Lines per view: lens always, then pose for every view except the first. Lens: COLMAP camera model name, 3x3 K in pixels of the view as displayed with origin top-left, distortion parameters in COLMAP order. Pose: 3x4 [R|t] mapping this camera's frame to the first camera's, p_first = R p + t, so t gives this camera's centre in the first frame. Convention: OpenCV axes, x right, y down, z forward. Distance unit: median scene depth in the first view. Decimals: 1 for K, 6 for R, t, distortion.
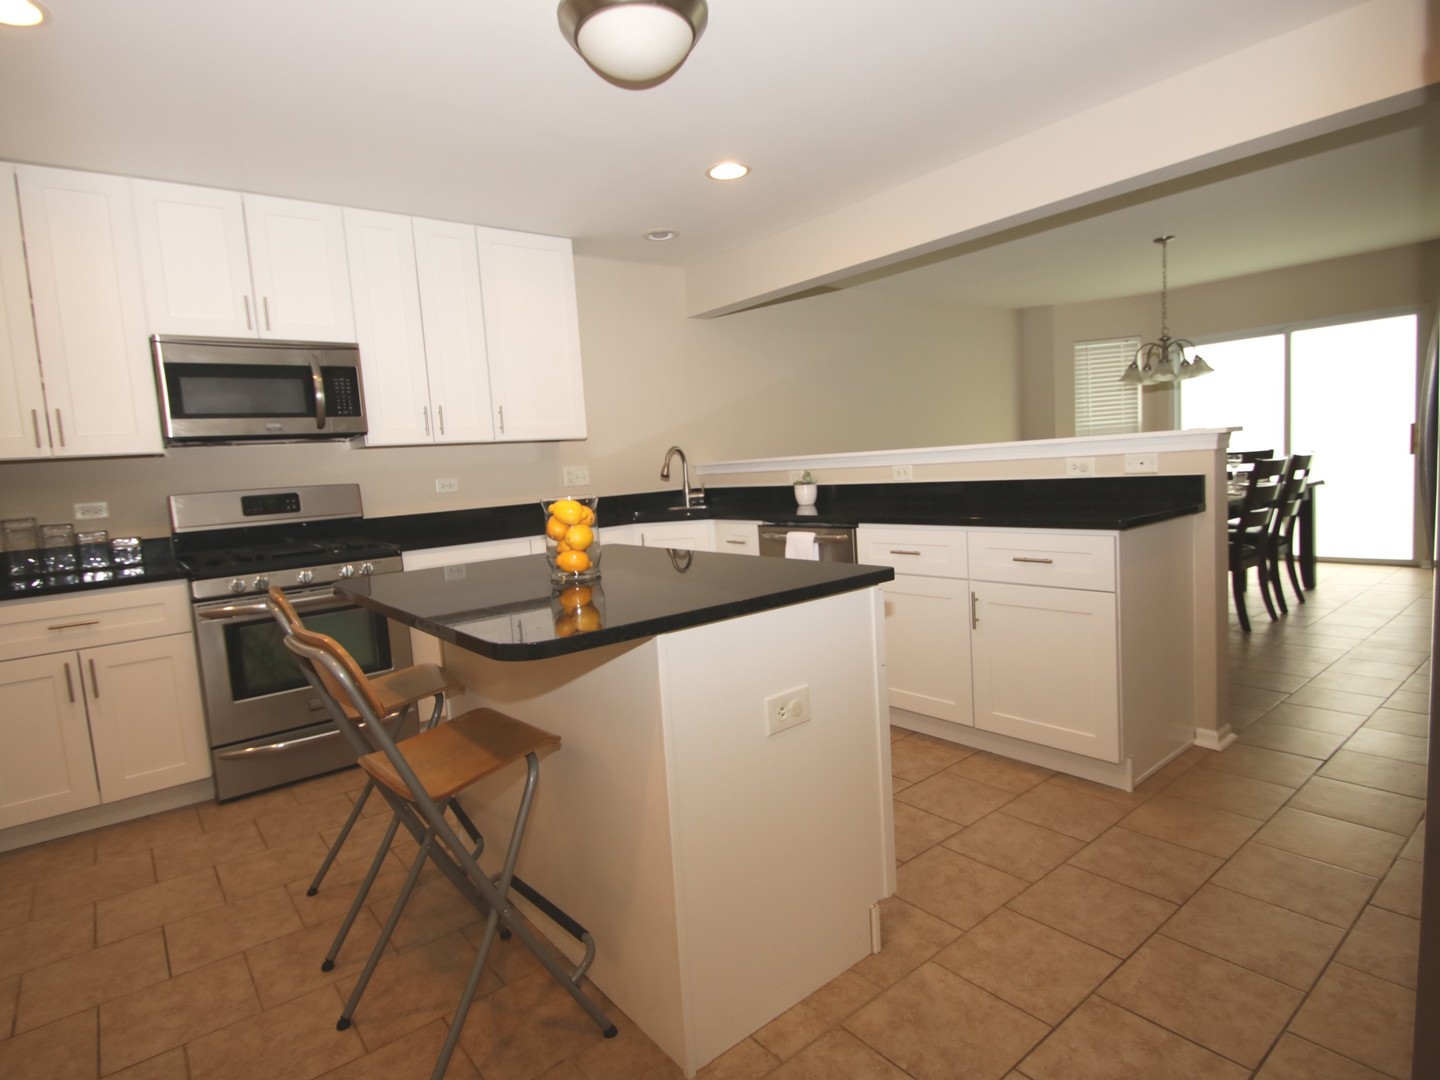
lens RADIAL K [[796.0, 0, 718.7], [0, 796.0, 533.7], [0, 0, 1]] dist [-0.020080, -0.000604]
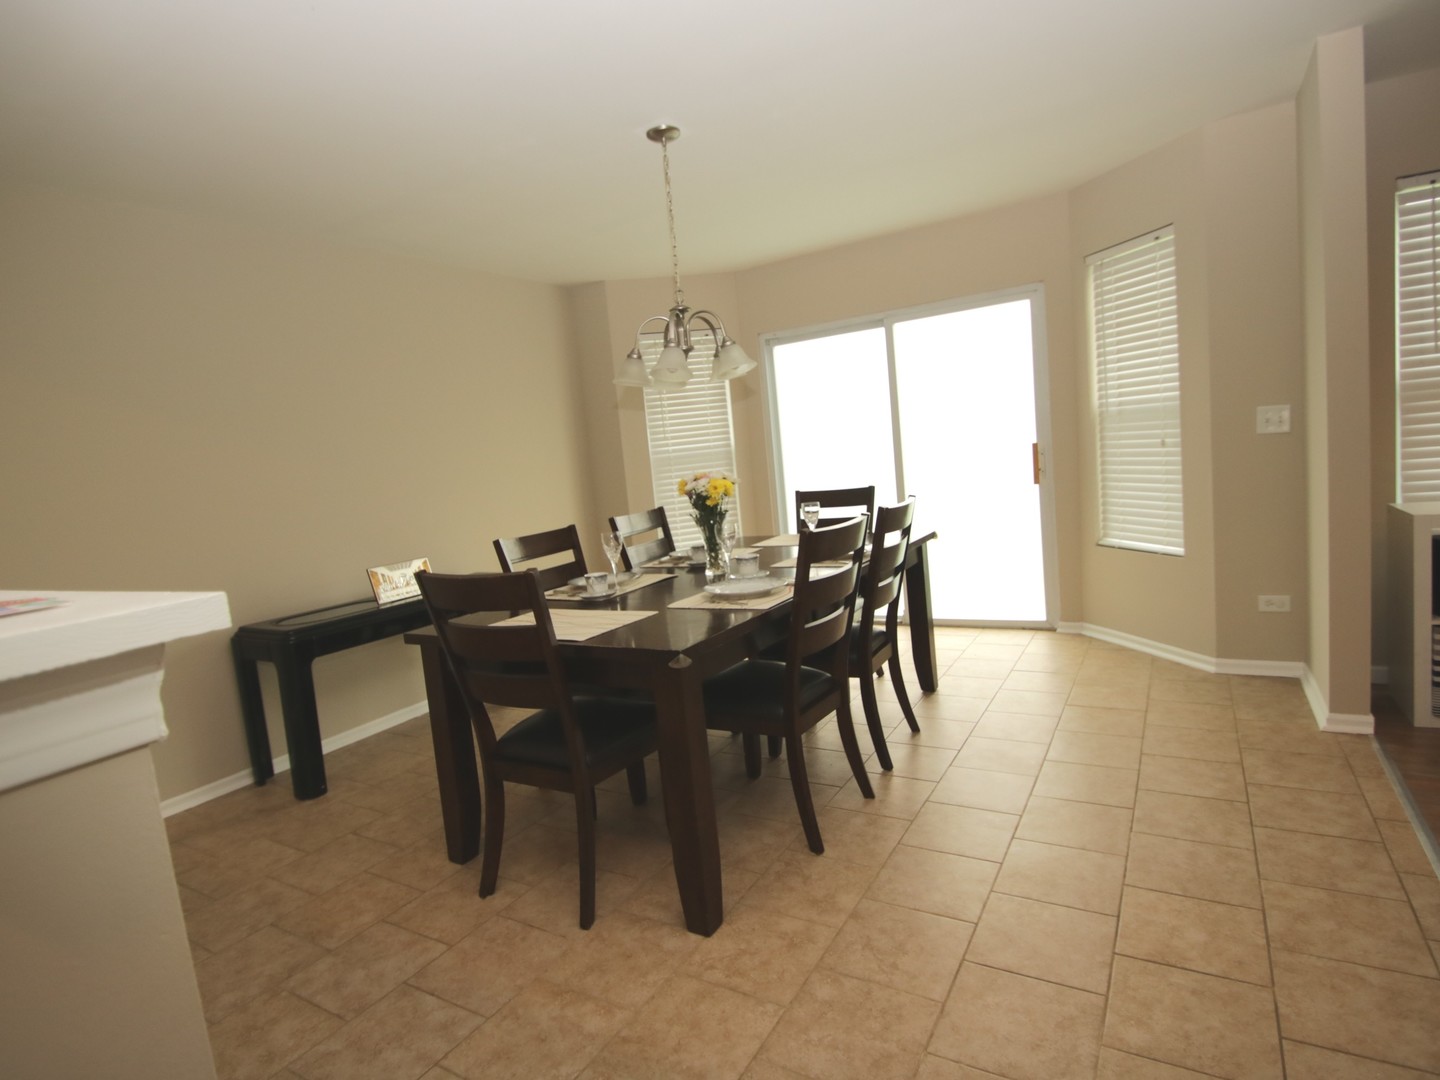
lens RADIAL K [[796.0, 0, 718.7], [0, 796.0, 533.7], [0, 0, 1]] dist [-0.020080, -0.000604]
pose [[0.934243, -0.056220, 0.352177, 0.349757], [0.063726, 0.997920, -0.009745, -0.070410], [-0.350896, 0.031547, 0.935883, 0.419404]]
